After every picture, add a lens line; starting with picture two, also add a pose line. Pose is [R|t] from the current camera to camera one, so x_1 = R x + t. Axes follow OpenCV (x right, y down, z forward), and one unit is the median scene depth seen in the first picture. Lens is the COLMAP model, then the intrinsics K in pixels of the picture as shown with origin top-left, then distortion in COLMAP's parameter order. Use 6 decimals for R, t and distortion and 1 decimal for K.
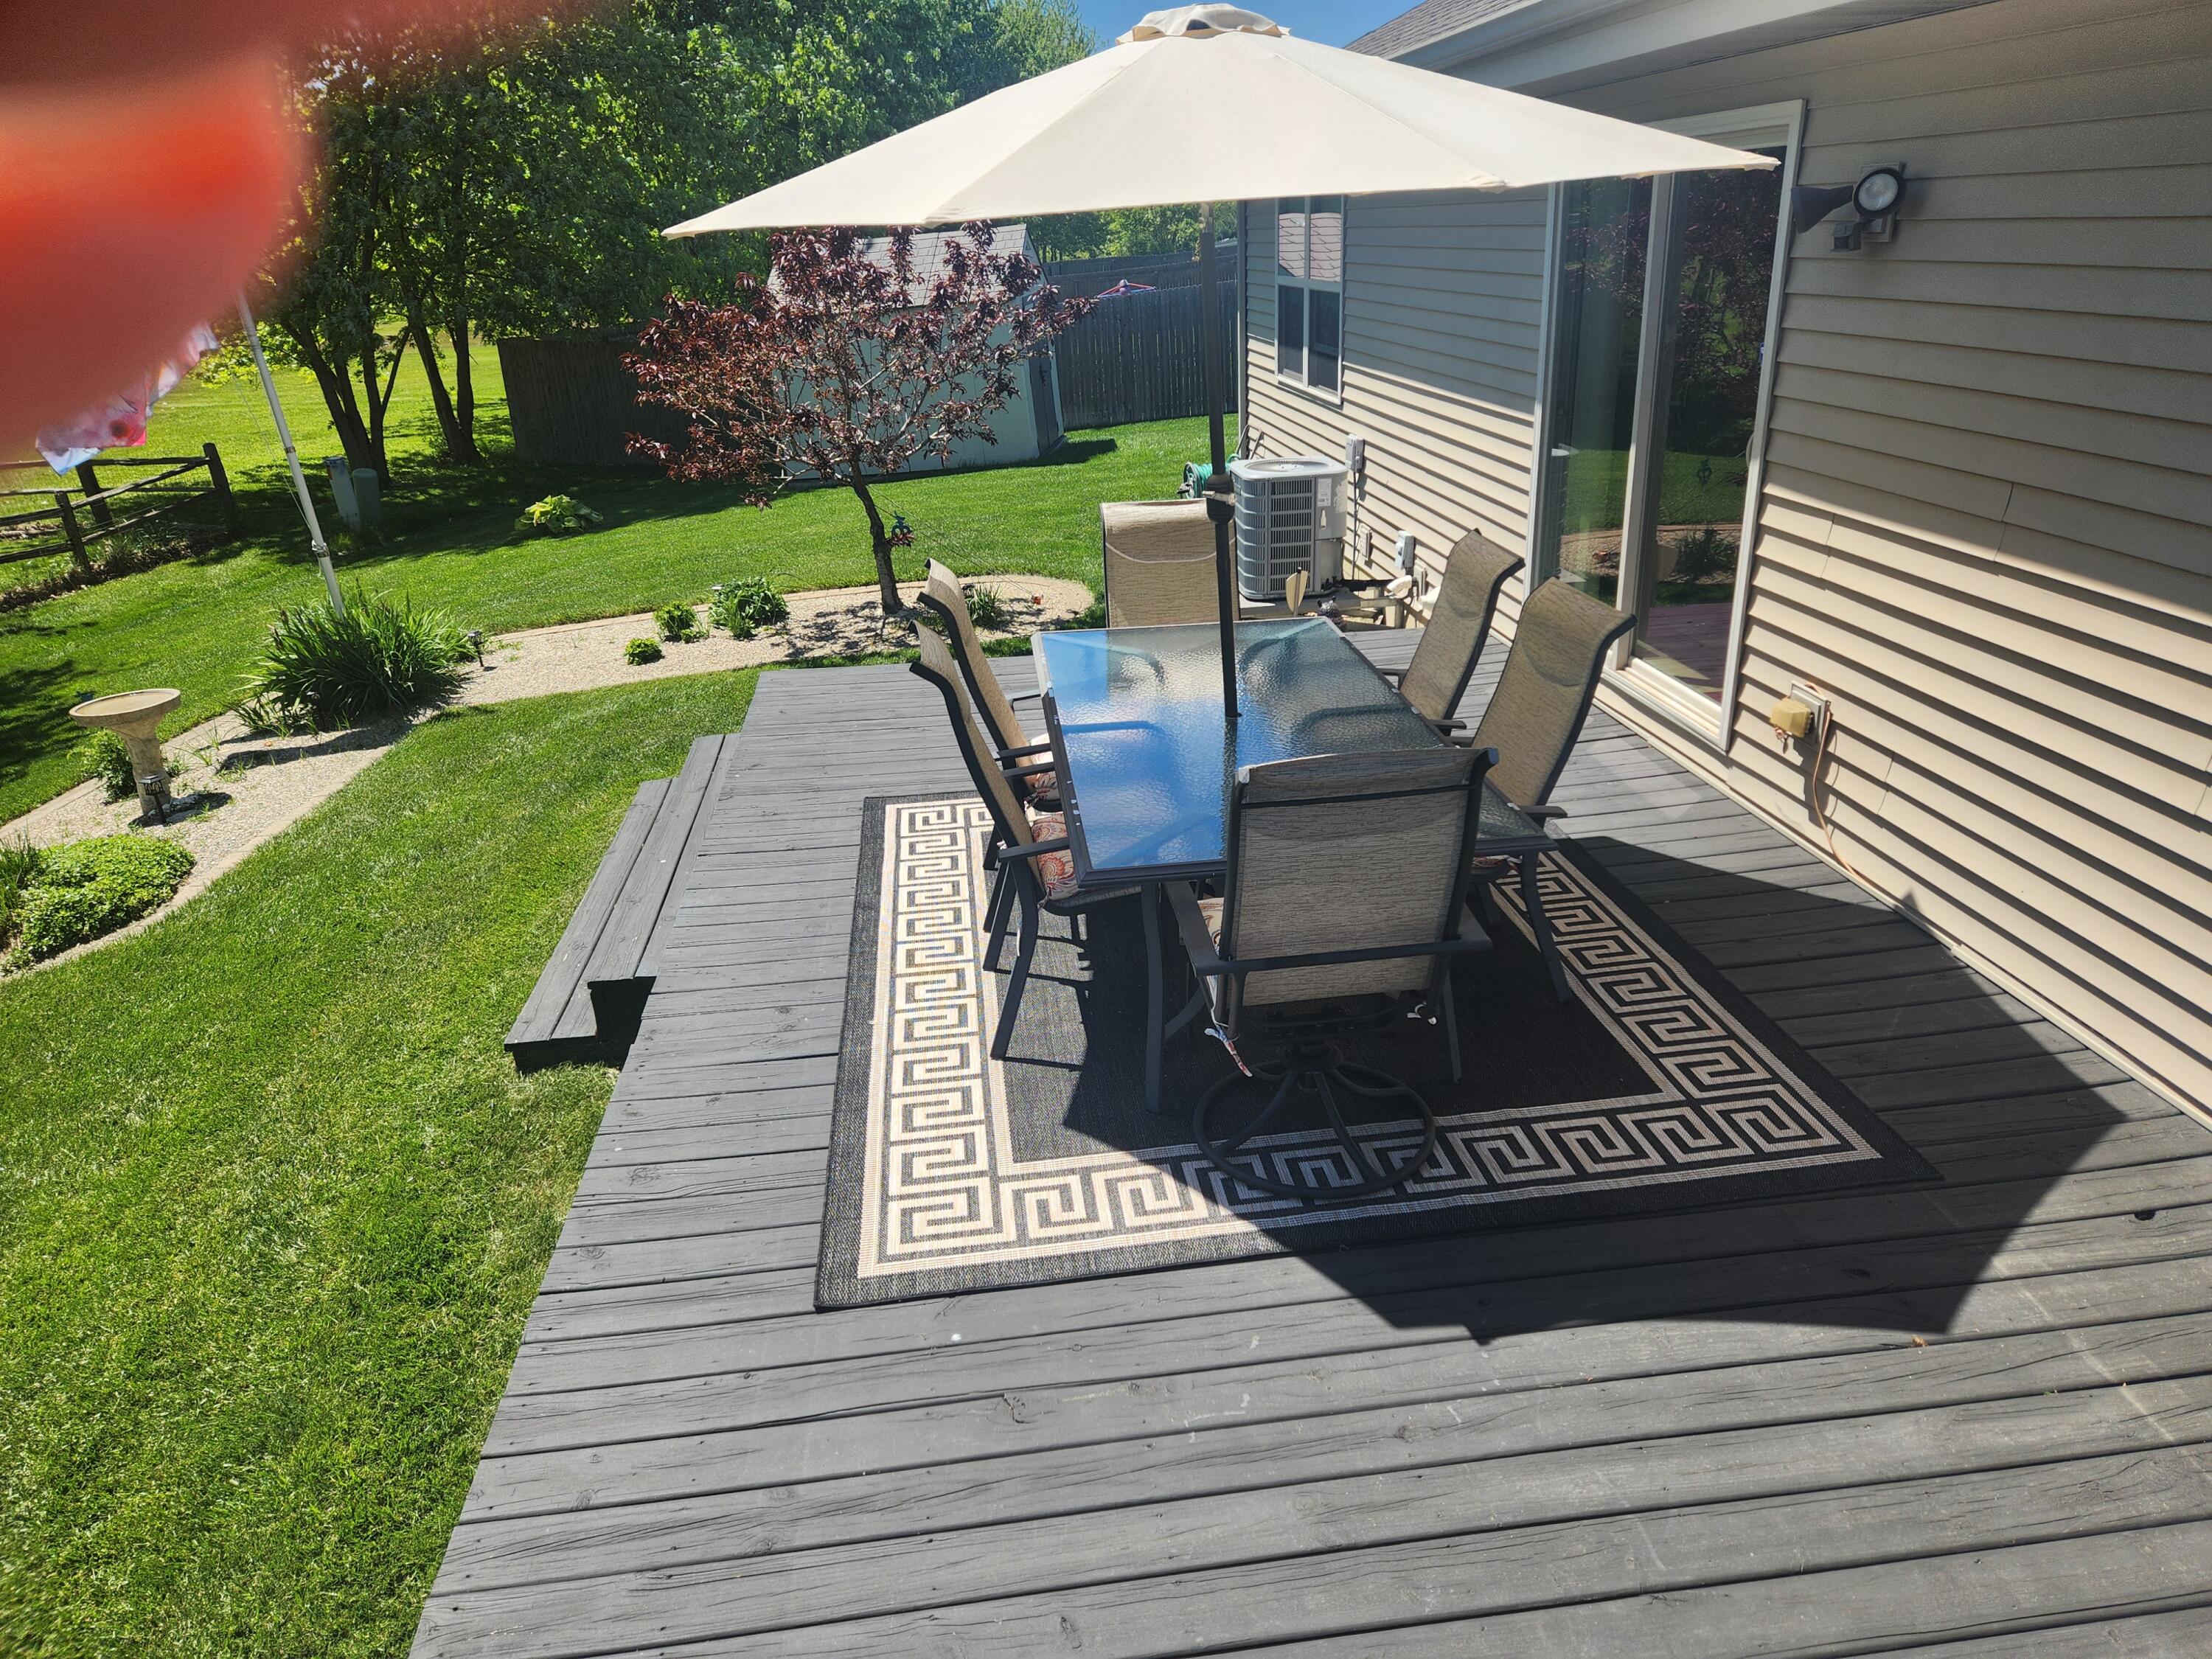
lens RADIAL K [[1476.9, 0, 1142.4], [0, 1476.9, 808.6], [0, 0, 1]] dist [0.087441, -0.081479]
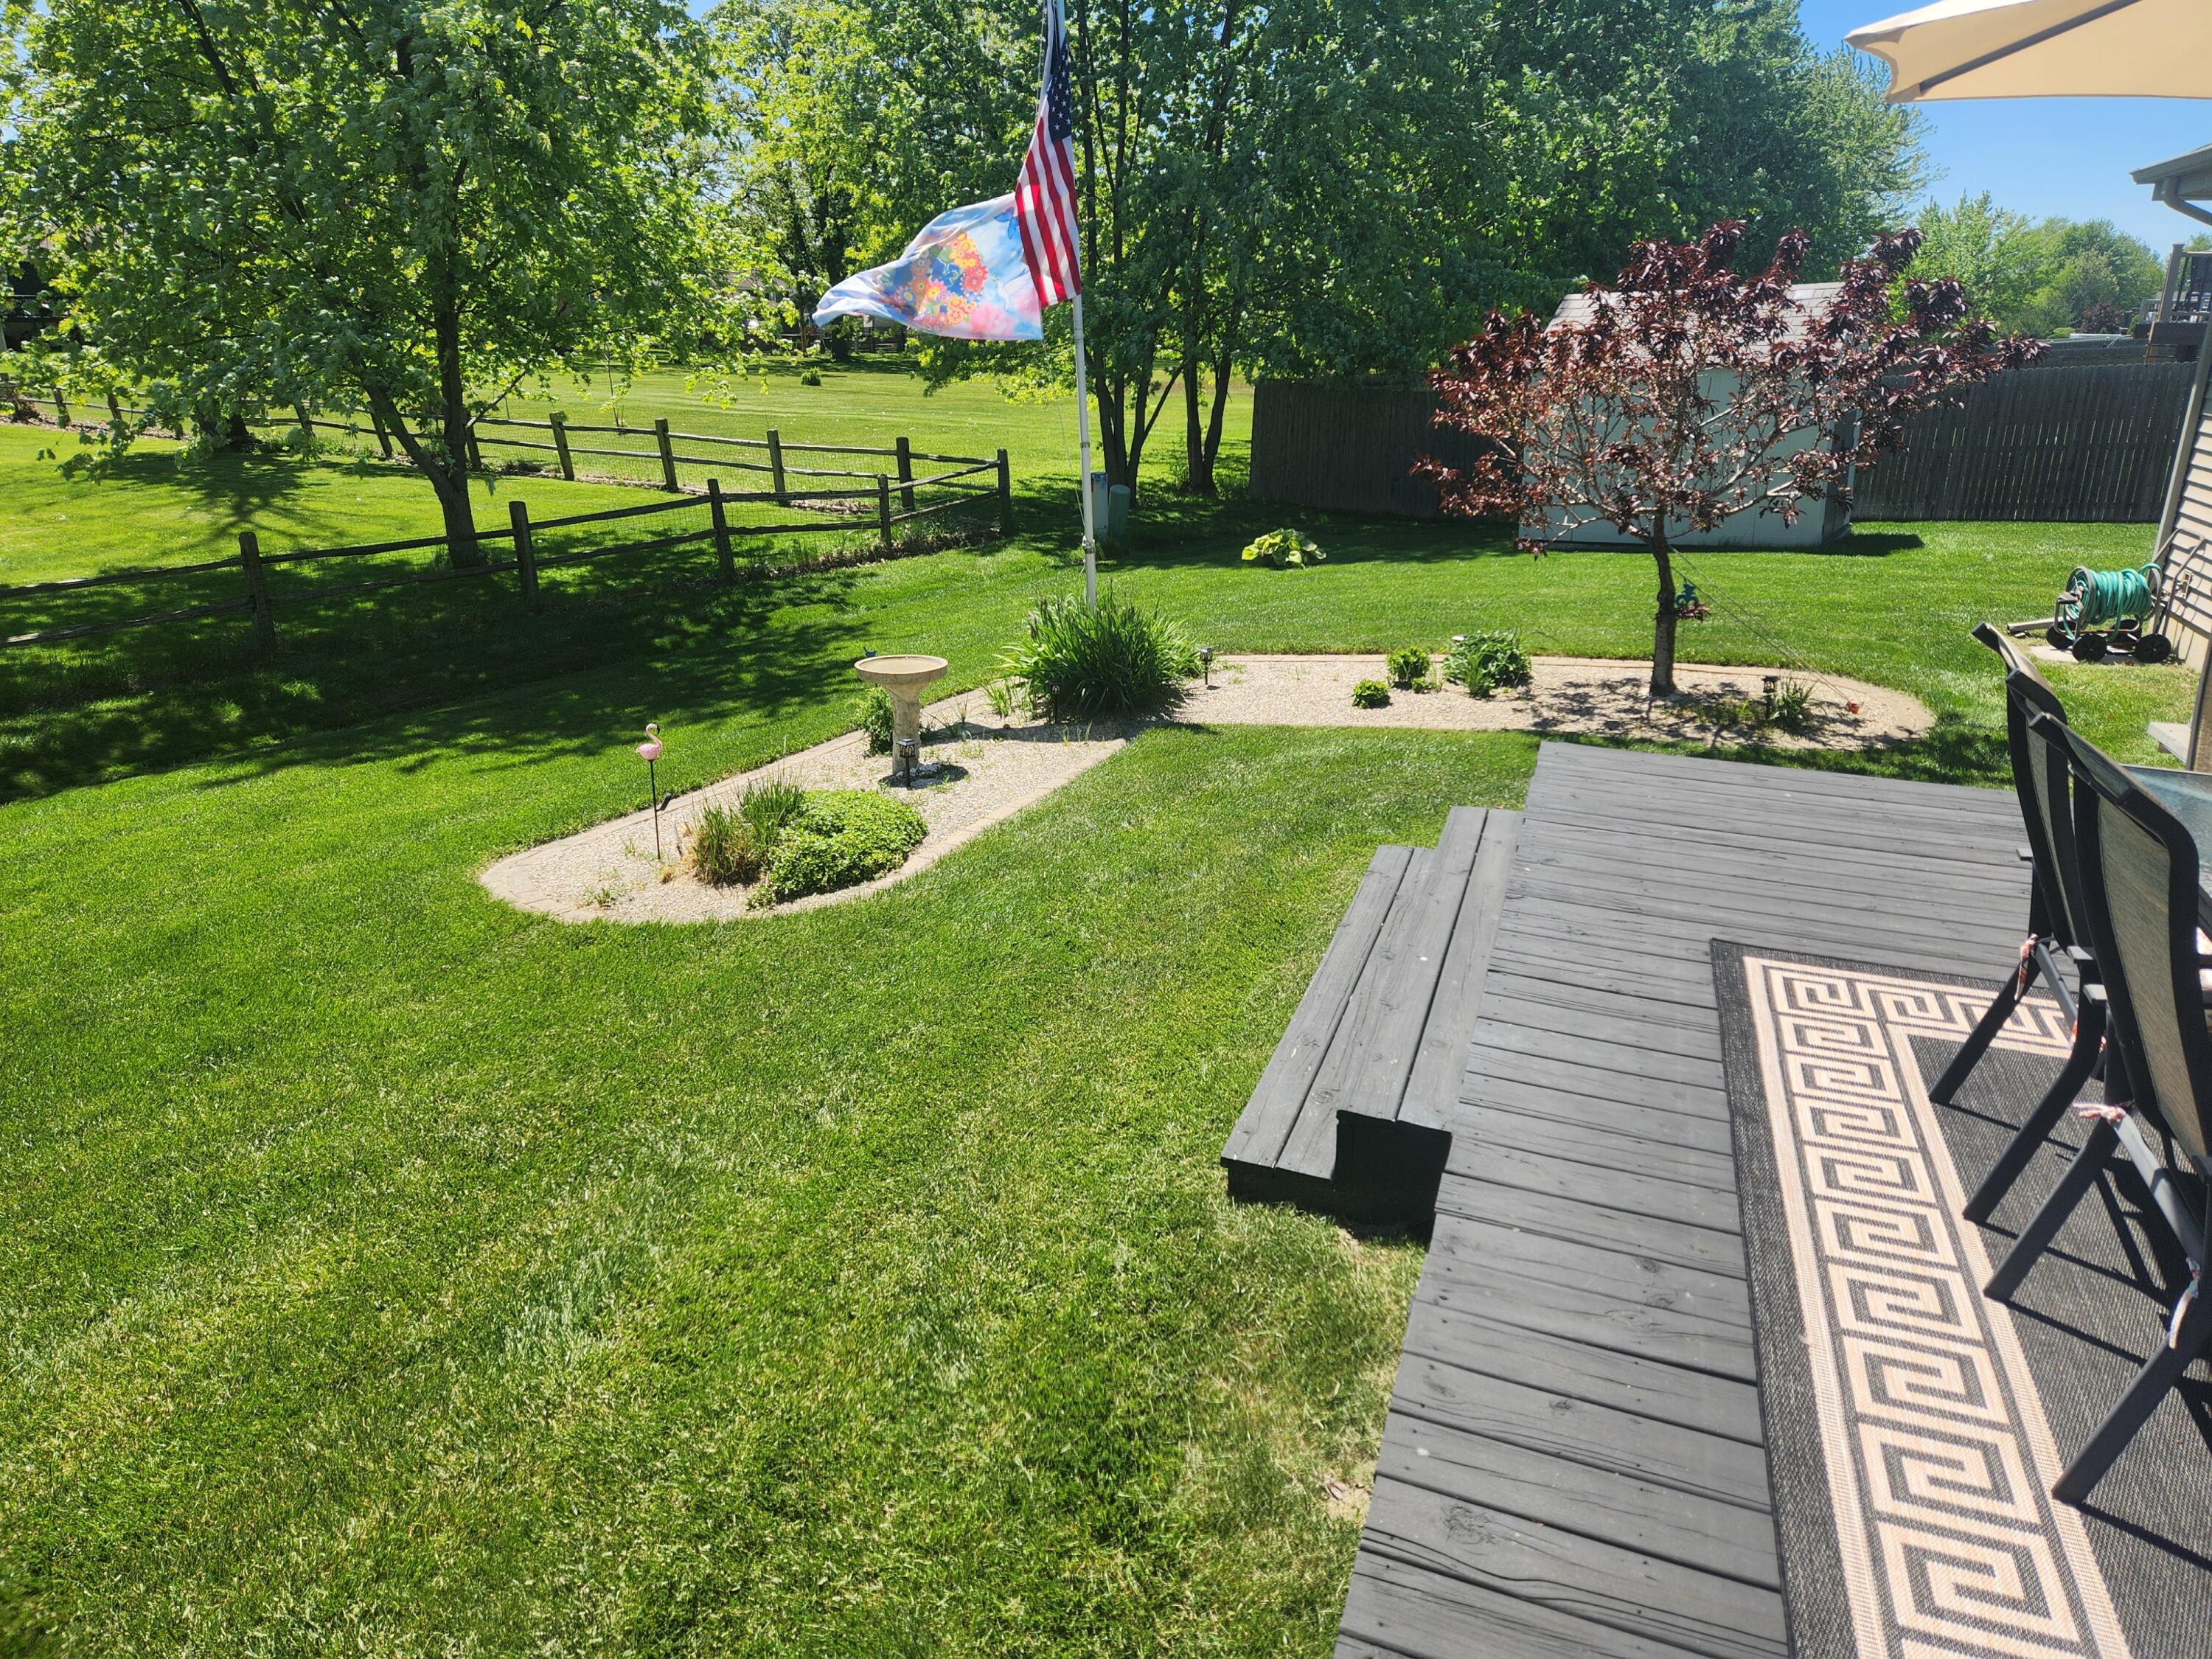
lens RADIAL K [[1476.9, 0, 1142.4], [0, 1476.9, 808.6], [0, 0, 1]] dist [0.087441, -0.081479]
pose [[0.898737, 0.192811, -0.393822, -0.117940], [-0.211069, 0.977466, -0.003123, -0.006221], [0.384345, 0.085930, 0.919181, 0.155903]]
